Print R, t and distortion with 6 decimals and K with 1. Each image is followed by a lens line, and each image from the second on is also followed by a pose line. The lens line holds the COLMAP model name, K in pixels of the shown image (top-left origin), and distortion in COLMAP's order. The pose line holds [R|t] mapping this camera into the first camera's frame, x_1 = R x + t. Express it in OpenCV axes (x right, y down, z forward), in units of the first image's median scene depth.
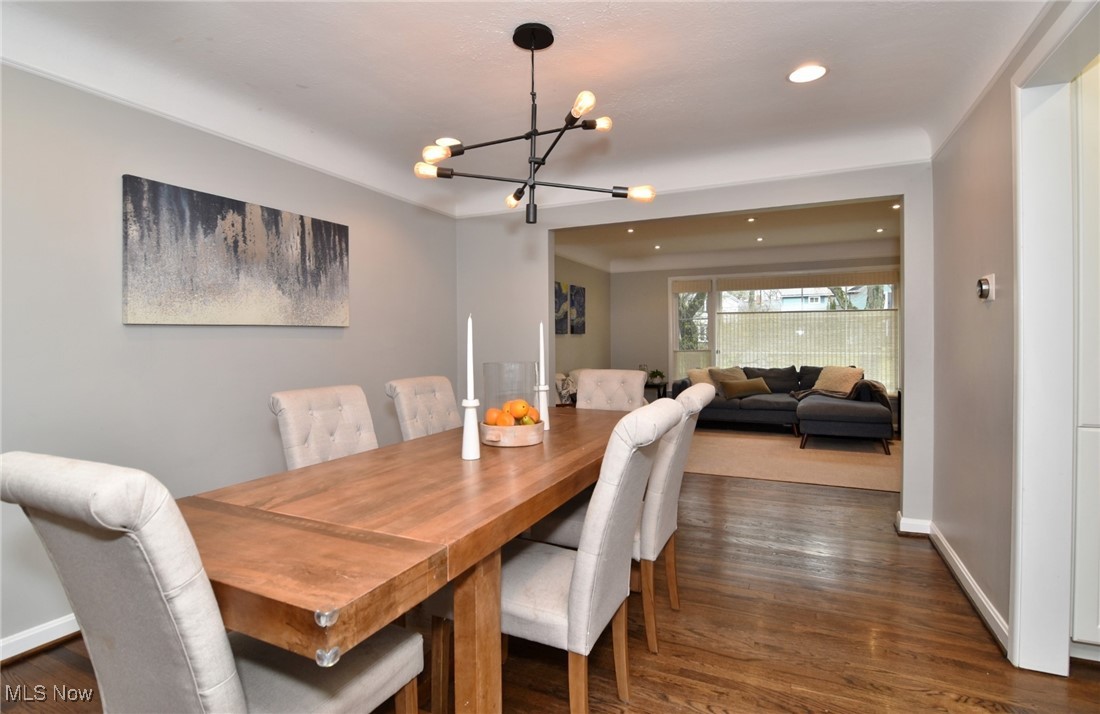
lens RADIAL K [[530.2, 0, 550.4], [0, 530.2, 345.7], [0, 0, 1]] dist [-0.000878, -0.000270]
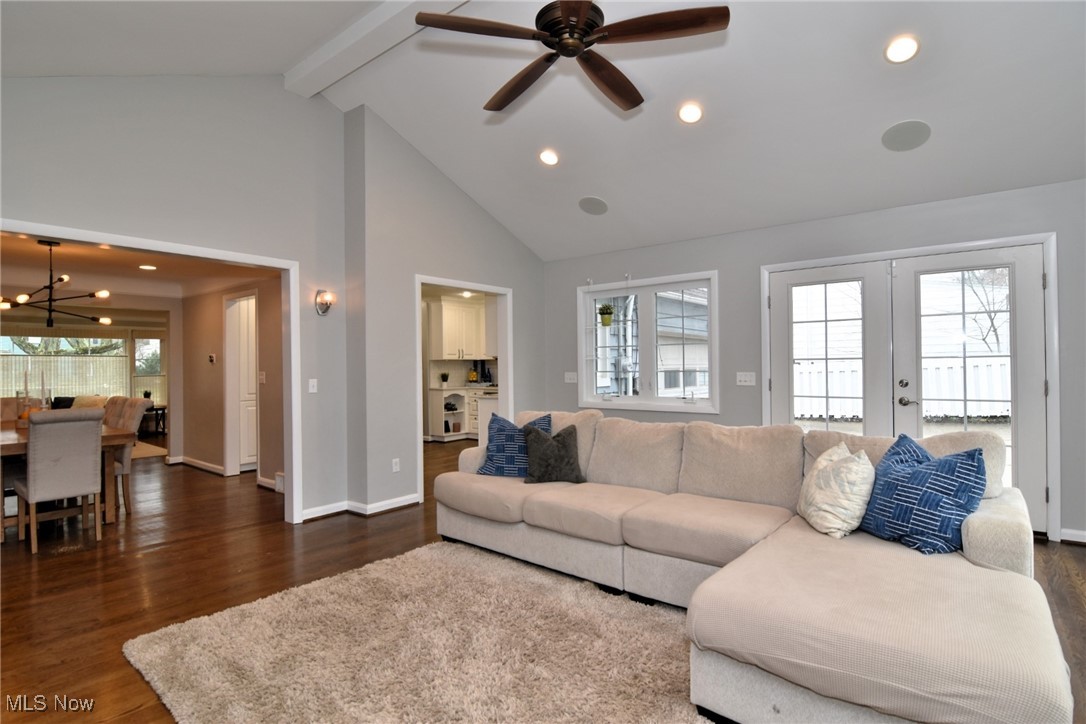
lens RADIAL K [[548.7, 0, 543.0], [0, 548.7, 362.0], [0, 0, 1]] dist [-0.001220, -0.000242]
pose [[0.223119, 0.014161, 0.974688, -1.229968], [0.019009, 0.999641, -0.018875, -0.000928], [-0.974606, 0.022739, 0.222770, -1.031502]]
